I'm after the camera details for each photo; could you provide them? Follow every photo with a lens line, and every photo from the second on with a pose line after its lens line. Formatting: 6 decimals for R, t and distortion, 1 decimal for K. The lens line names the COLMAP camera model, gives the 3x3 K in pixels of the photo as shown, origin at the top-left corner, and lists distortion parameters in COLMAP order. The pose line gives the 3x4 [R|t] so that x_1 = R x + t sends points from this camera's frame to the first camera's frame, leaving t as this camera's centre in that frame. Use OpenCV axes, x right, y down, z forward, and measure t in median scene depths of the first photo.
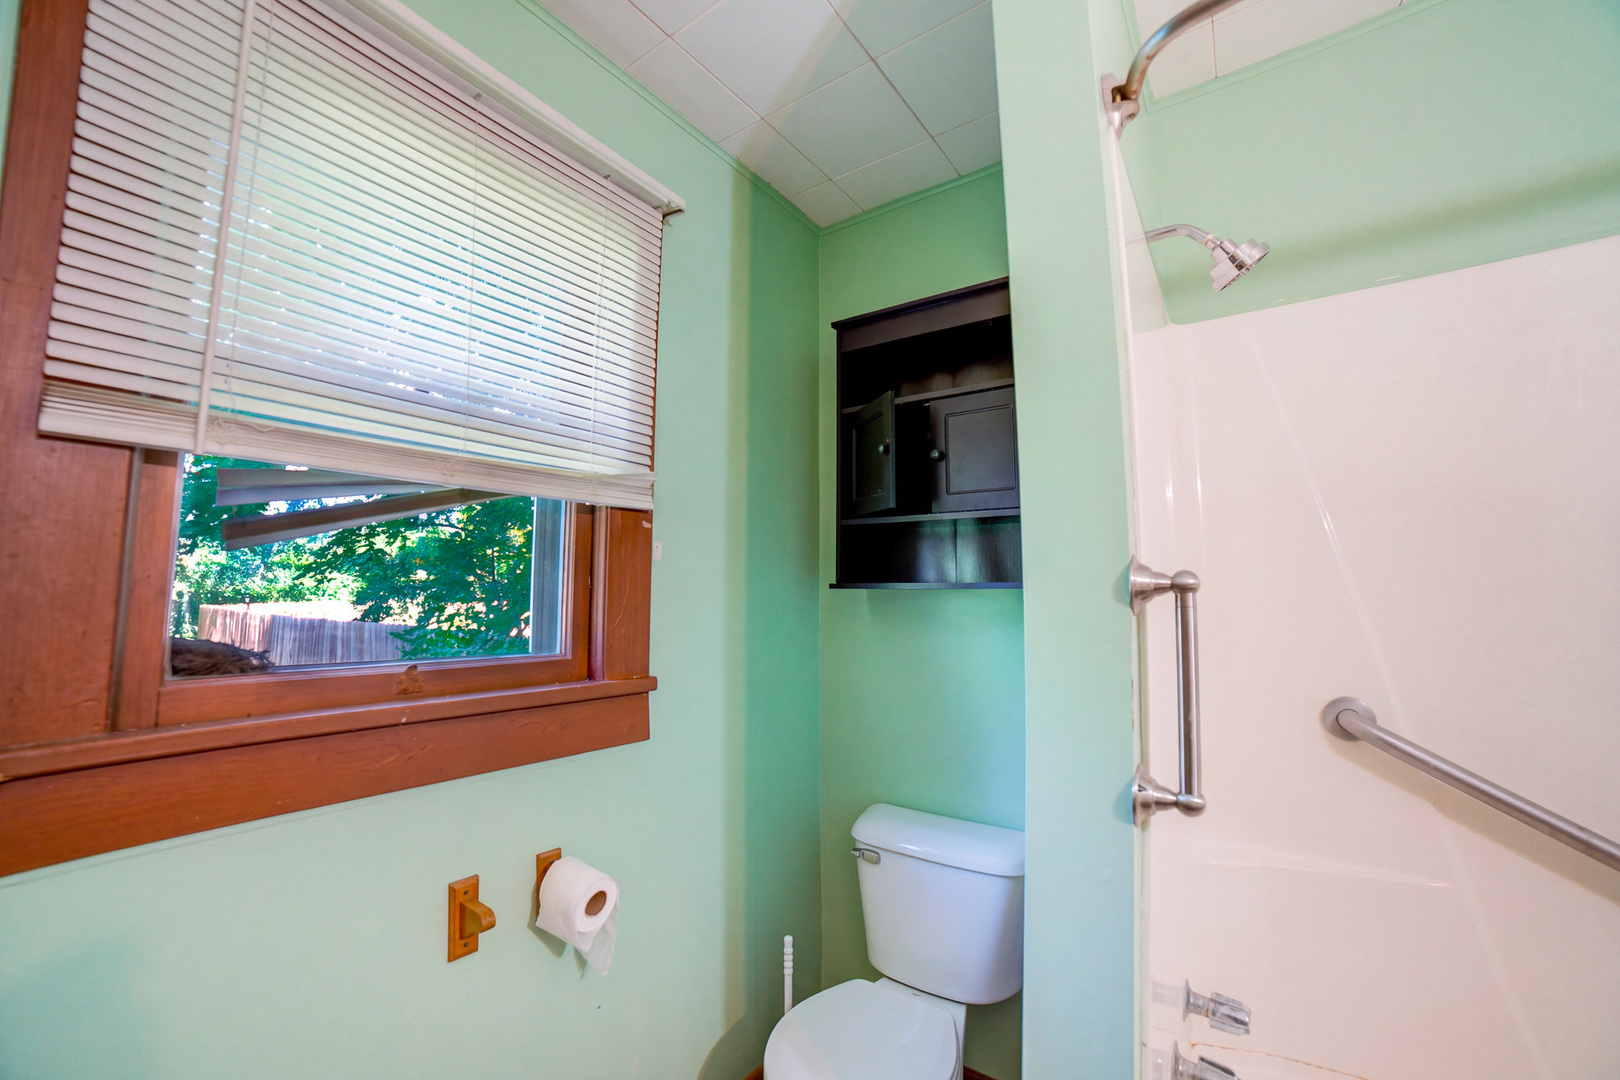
lens RADIAL K [[630.4, 0, 803.2], [0, 630.4, 546.2], [0, 0, 1]] dist [-0.073609, 0.000425]
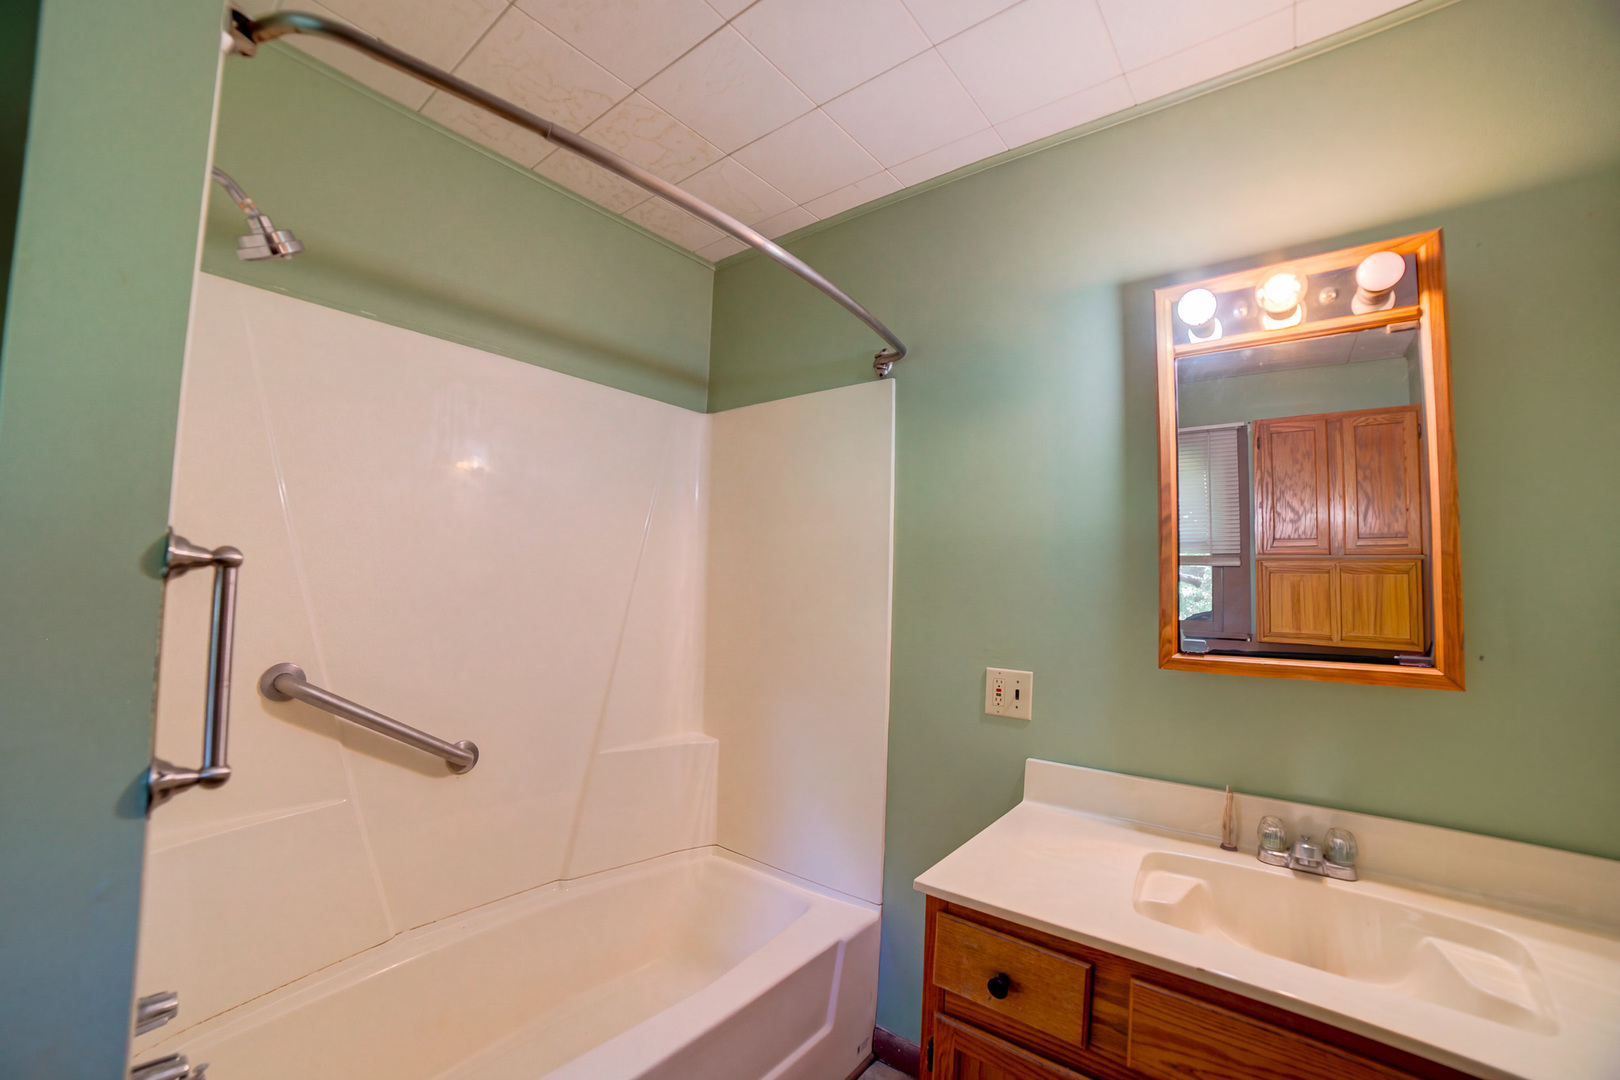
lens RADIAL K [[630.4, 0, 803.2], [0, 630.4, 546.2], [0, 0, 1]] dist [-0.073609, 0.000425]
pose [[-0.003553, 0.055341, 0.998461, -0.331423], [-0.104336, 0.992997, -0.055410, -0.004659], [-0.994536, -0.104373, 0.002246, 0.055553]]
